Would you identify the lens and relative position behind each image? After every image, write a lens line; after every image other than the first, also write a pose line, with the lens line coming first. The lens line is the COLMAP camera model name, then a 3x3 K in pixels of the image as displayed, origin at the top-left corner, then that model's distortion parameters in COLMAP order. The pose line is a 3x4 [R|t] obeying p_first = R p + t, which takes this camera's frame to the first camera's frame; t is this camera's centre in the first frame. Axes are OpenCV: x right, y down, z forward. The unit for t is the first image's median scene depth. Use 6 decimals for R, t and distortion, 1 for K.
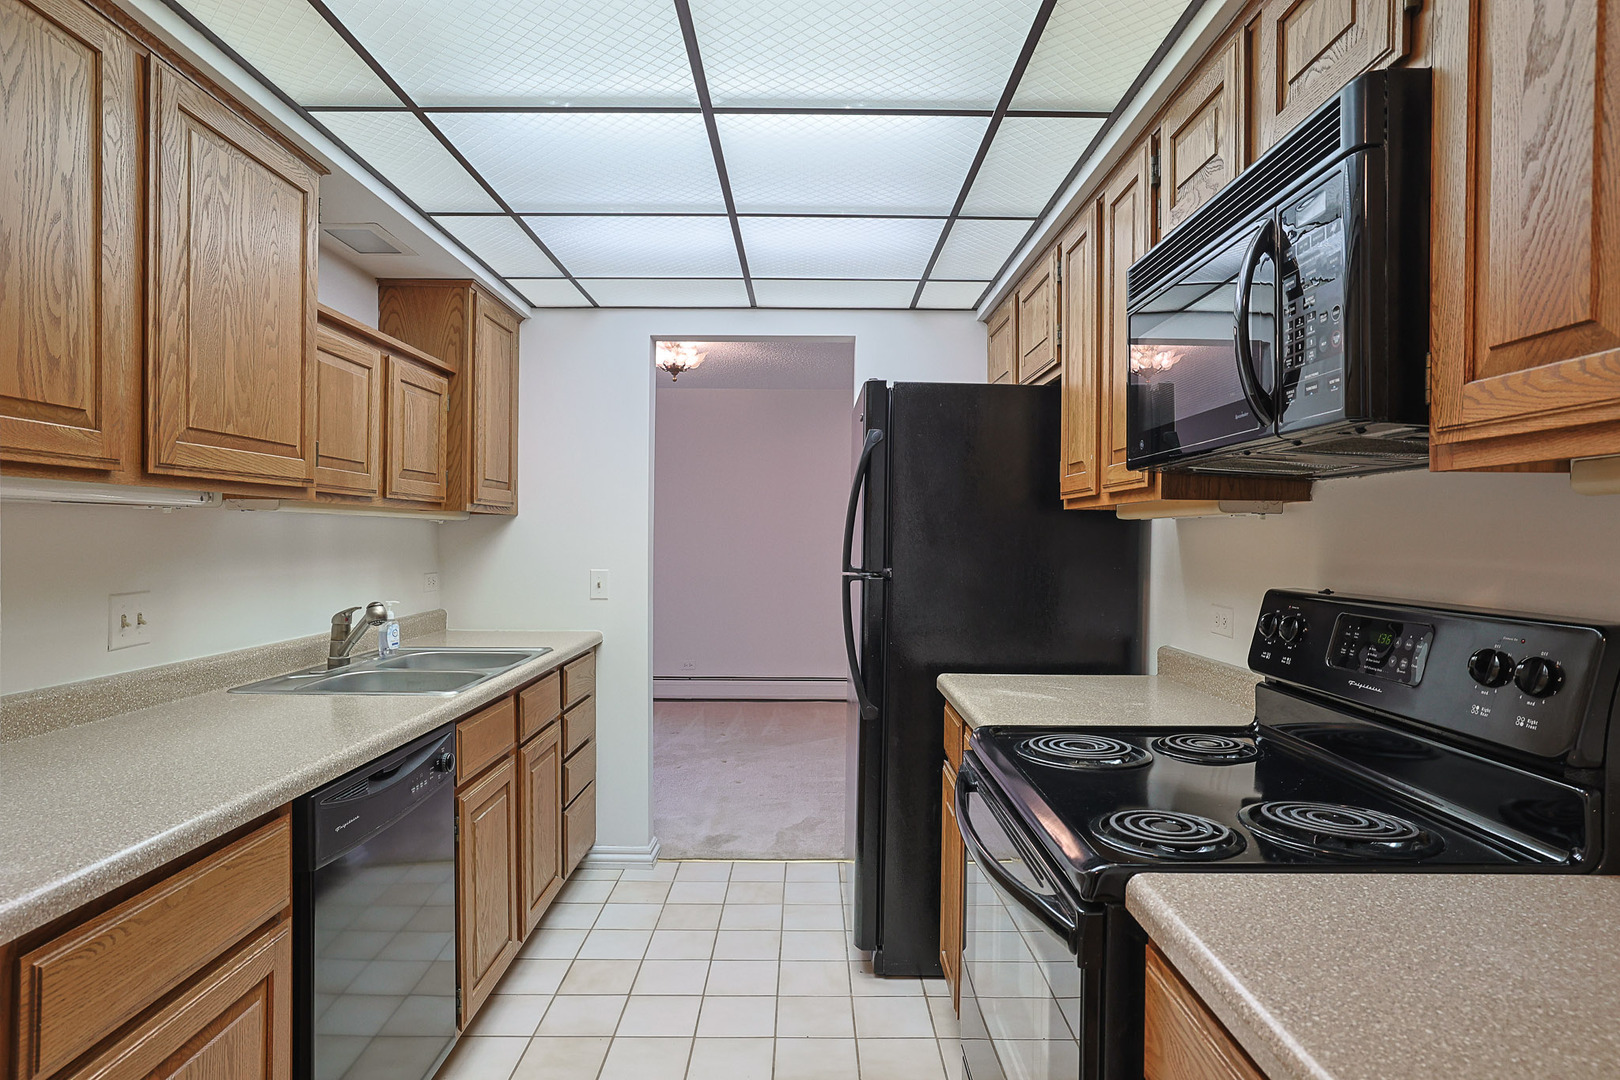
lens RADIAL K [[911.0, 0, 810.0], [0, 911.0, 540.0], [0, 0, 1]] dist [-0.006546, 0.000503]
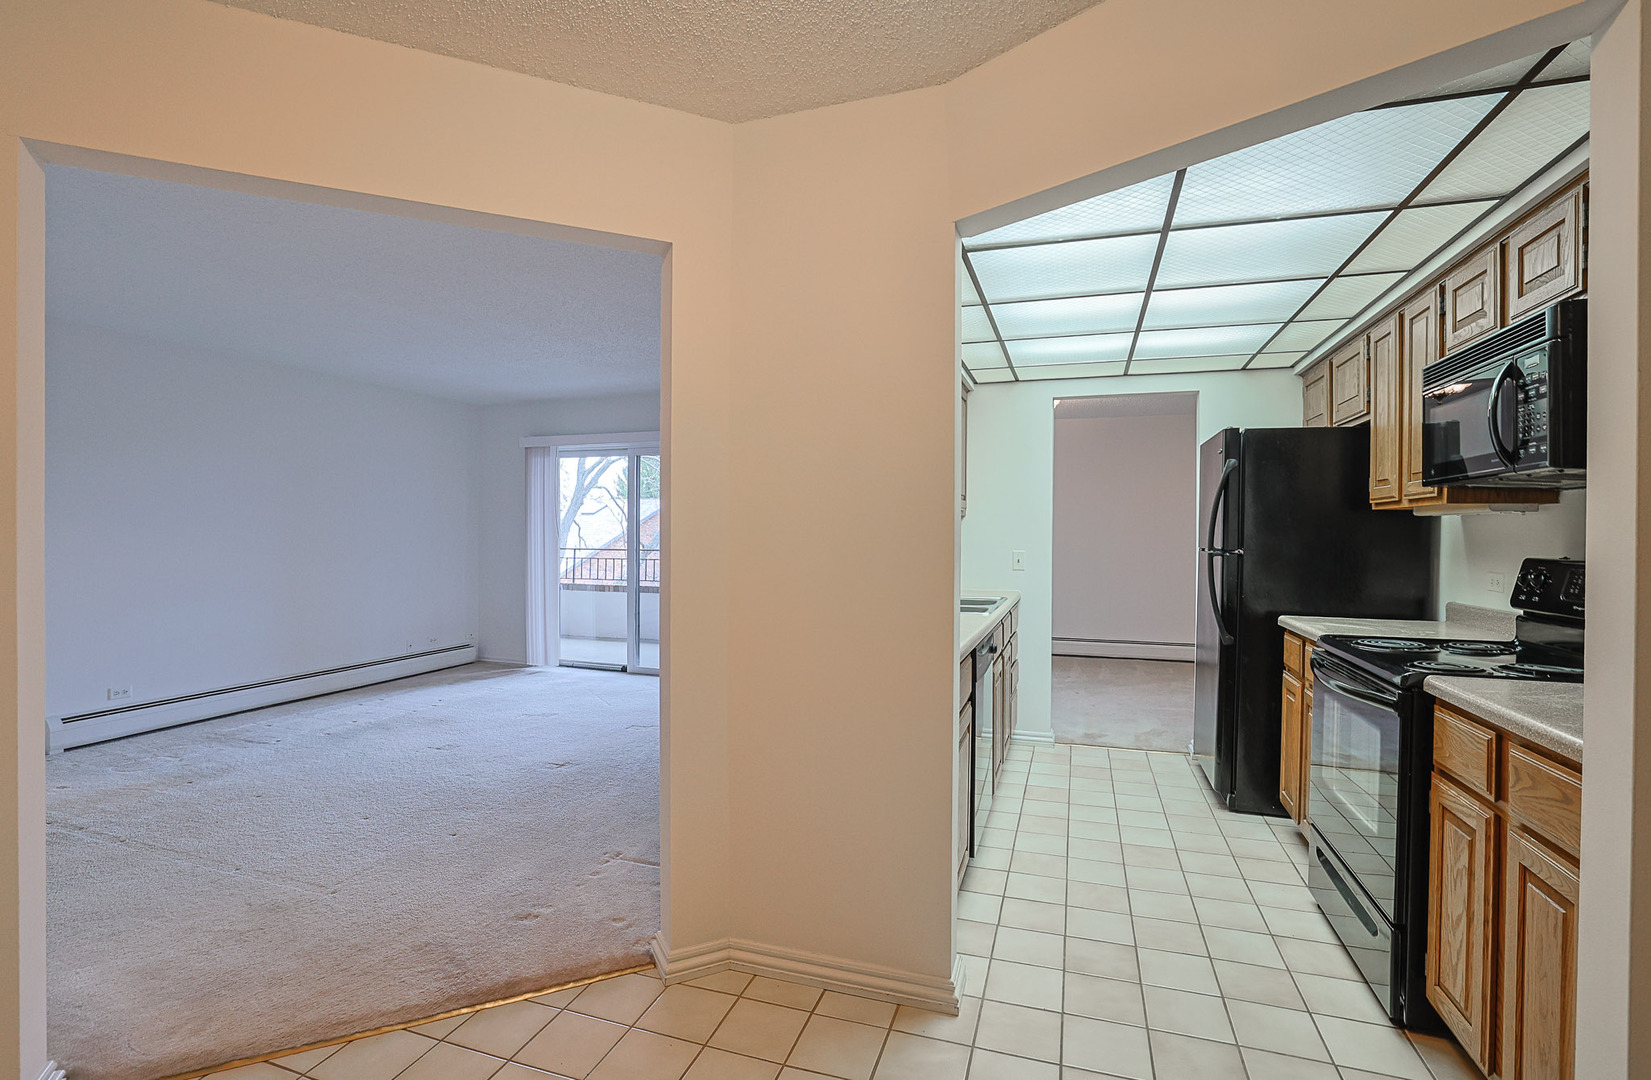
lens RADIAL K [[787.2, 0, 814.2], [0, 787.2, 534.6], [0, 0, 1]] dist [-0.034068, 0.017157]
pose [[0.947389, 0.001655, -0.320082, -0.194183], [-0.002930, 0.999990, -0.003502, 0.015496], [0.320073, 0.004255, 0.947383, -0.541027]]
